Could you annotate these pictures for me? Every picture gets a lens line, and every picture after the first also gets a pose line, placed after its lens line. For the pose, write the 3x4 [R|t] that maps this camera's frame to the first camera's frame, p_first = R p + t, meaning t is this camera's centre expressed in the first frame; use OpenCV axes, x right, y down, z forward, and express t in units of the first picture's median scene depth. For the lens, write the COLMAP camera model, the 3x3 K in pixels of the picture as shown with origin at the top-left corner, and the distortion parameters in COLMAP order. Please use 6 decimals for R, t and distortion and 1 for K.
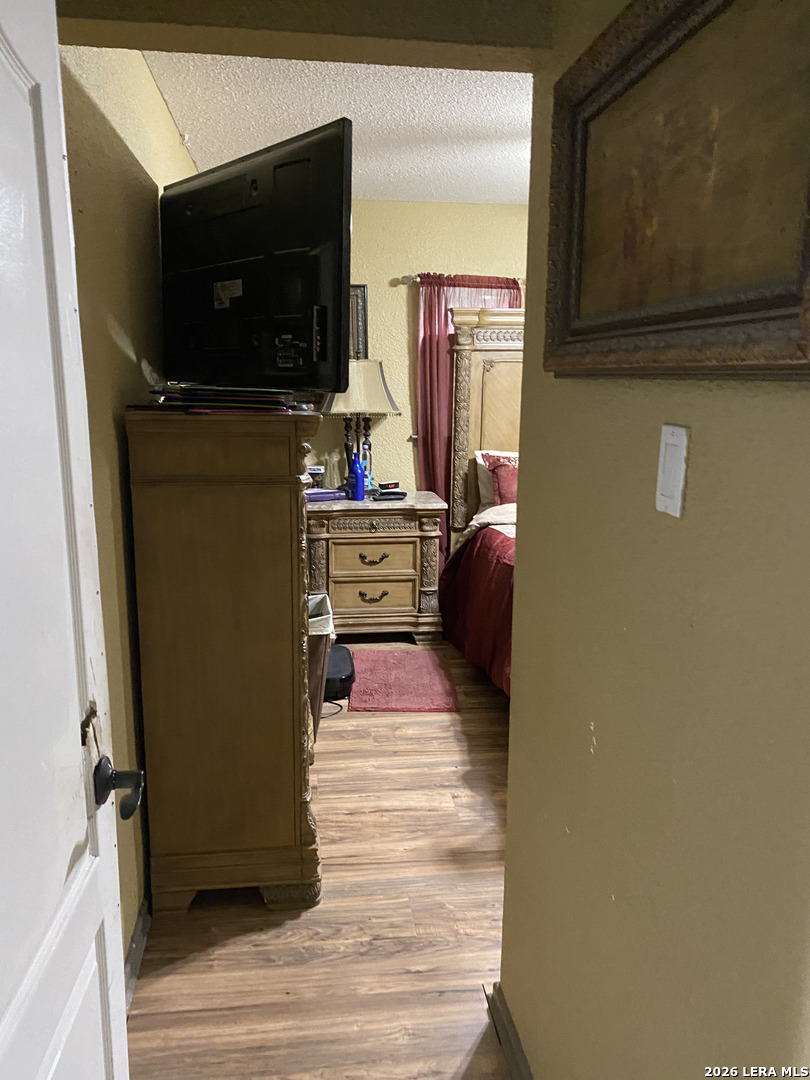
lens RADIAL K [[825.9, 0, 404.1], [0, 825.9, 539.9], [0, 0, 1]] dist [0.026354, -0.037223]
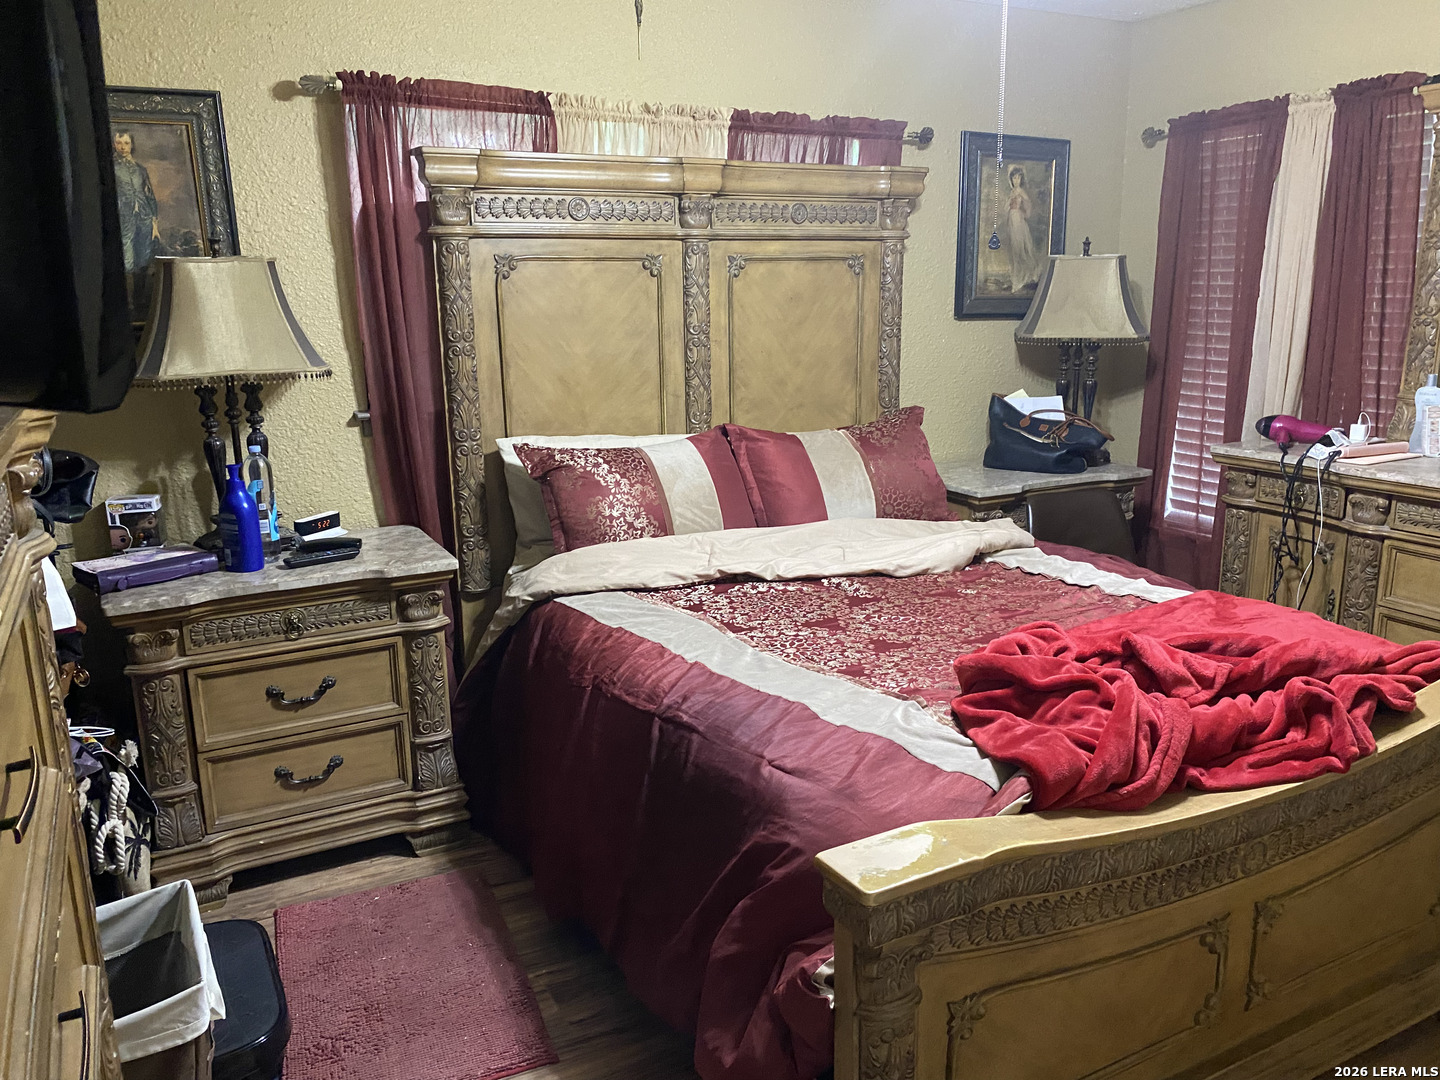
lens RADIAL K [[1101.2, 0, 754.6], [0, 1101.2, 518.1], [0, 0, 1]] dist [0.026354, -0.037223]
pose [[0.927992, -0.098367, 0.359381, -0.014006], [0.091663, 0.995150, 0.035695, -0.071599], [-0.361149, -0.000183, 0.932508, 0.334285]]
